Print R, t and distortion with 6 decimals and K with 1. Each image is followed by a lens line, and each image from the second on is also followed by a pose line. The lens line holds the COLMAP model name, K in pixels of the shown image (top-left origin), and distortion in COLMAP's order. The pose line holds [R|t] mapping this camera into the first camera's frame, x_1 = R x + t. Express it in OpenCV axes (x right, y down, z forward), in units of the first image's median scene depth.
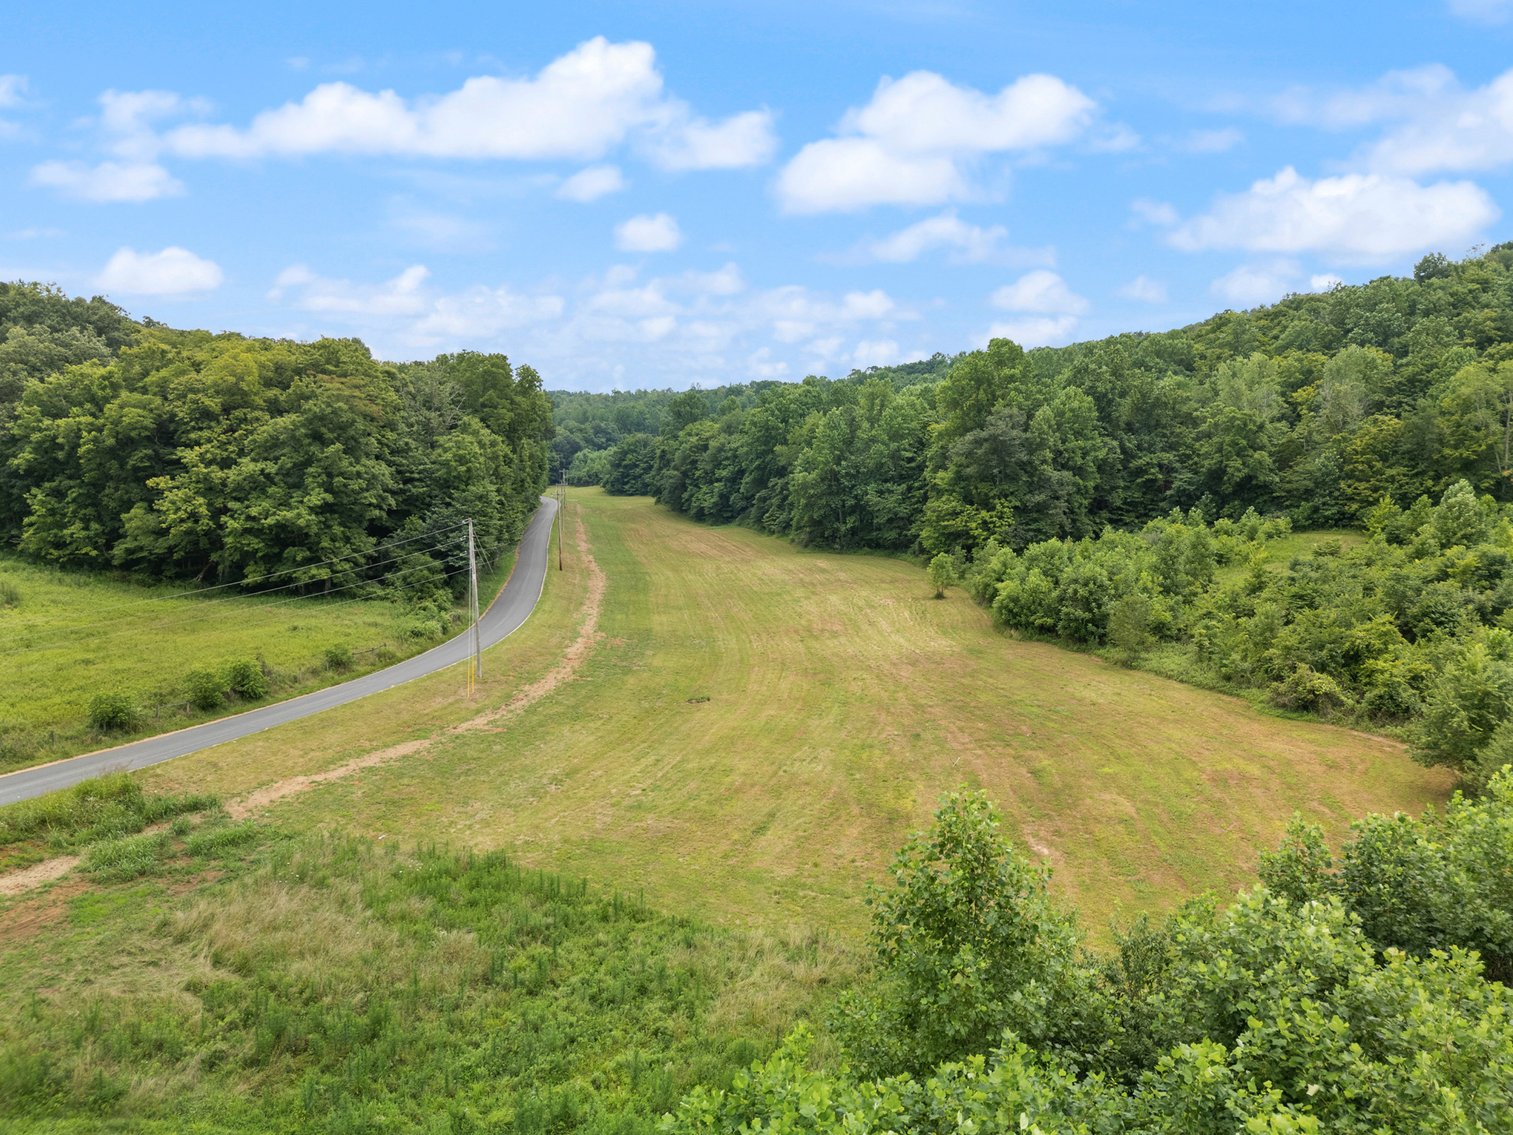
lens RADIAL K [[1093.5, 0, 756.5], [0, 1093.5, 567.5], [0, 0, 1]] dist [0.099752, -0.105137]
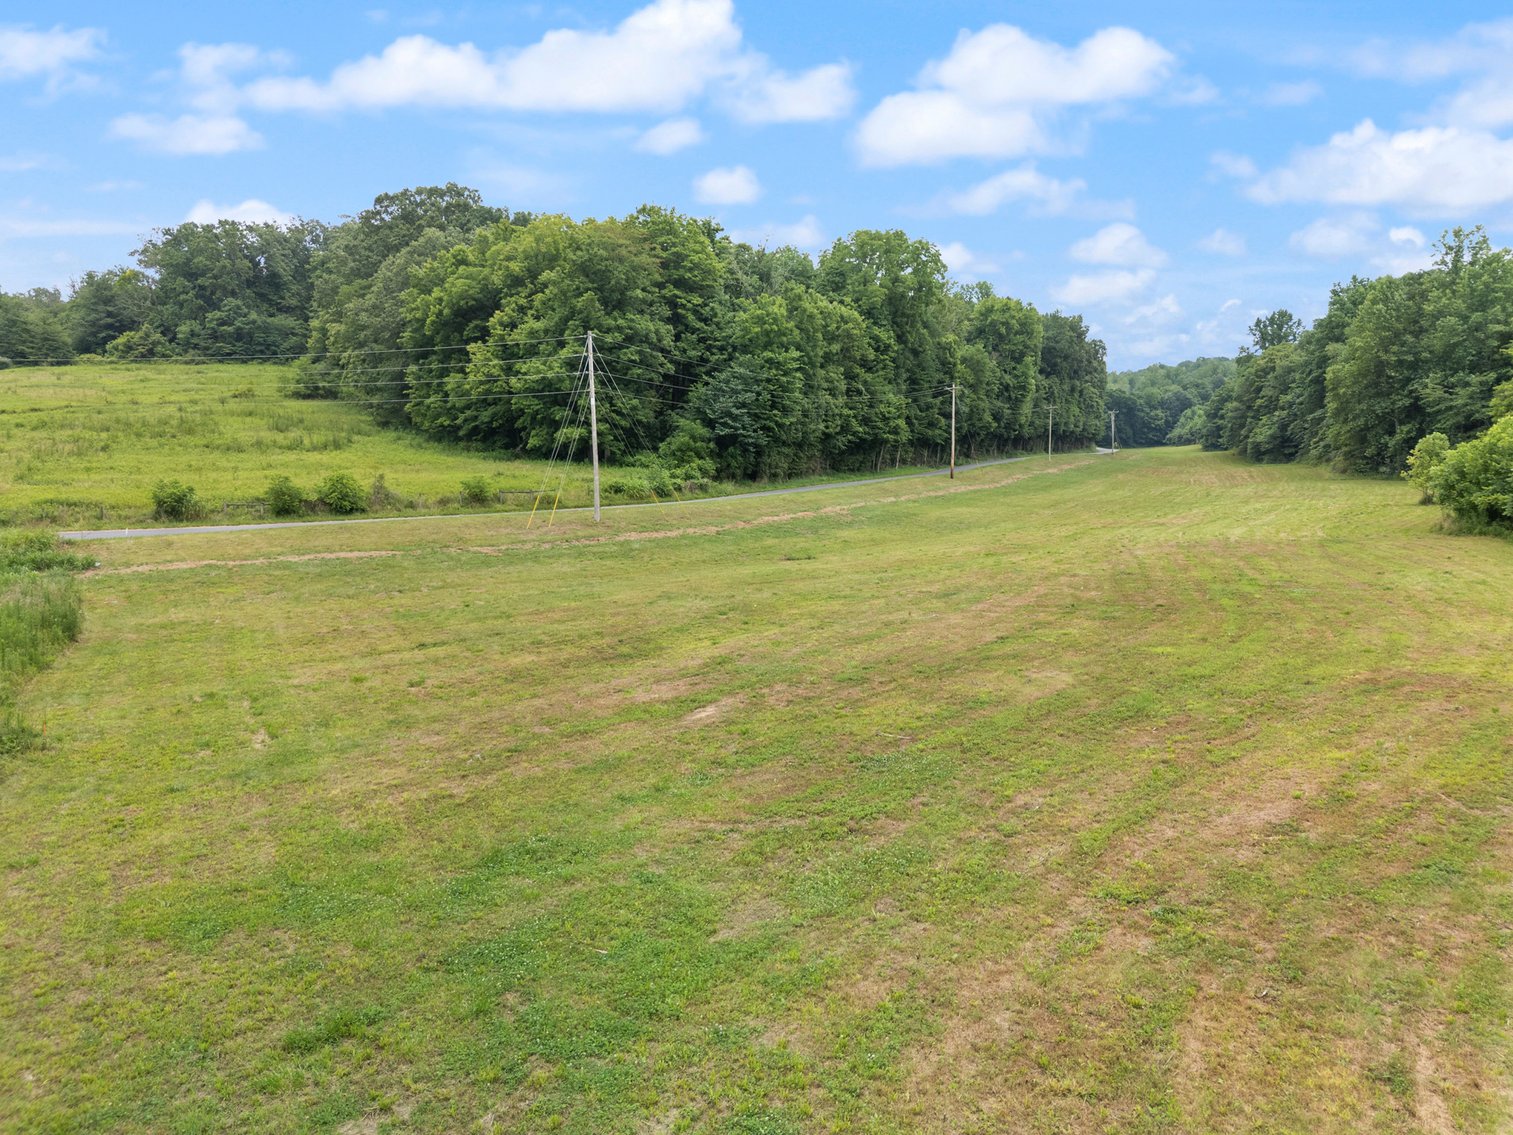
lens RADIAL K [[1093.5, 0, 756.5], [0, 1093.5, 567.5], [0, 0, 1]] dist [0.099752, -0.105137]
pose [[0.823140, 0.057261, -0.564945, 0.159087], [-0.054218, 0.998283, 0.022187, 0.052826], [0.565245, 0.012367, 0.824831, 0.177594]]
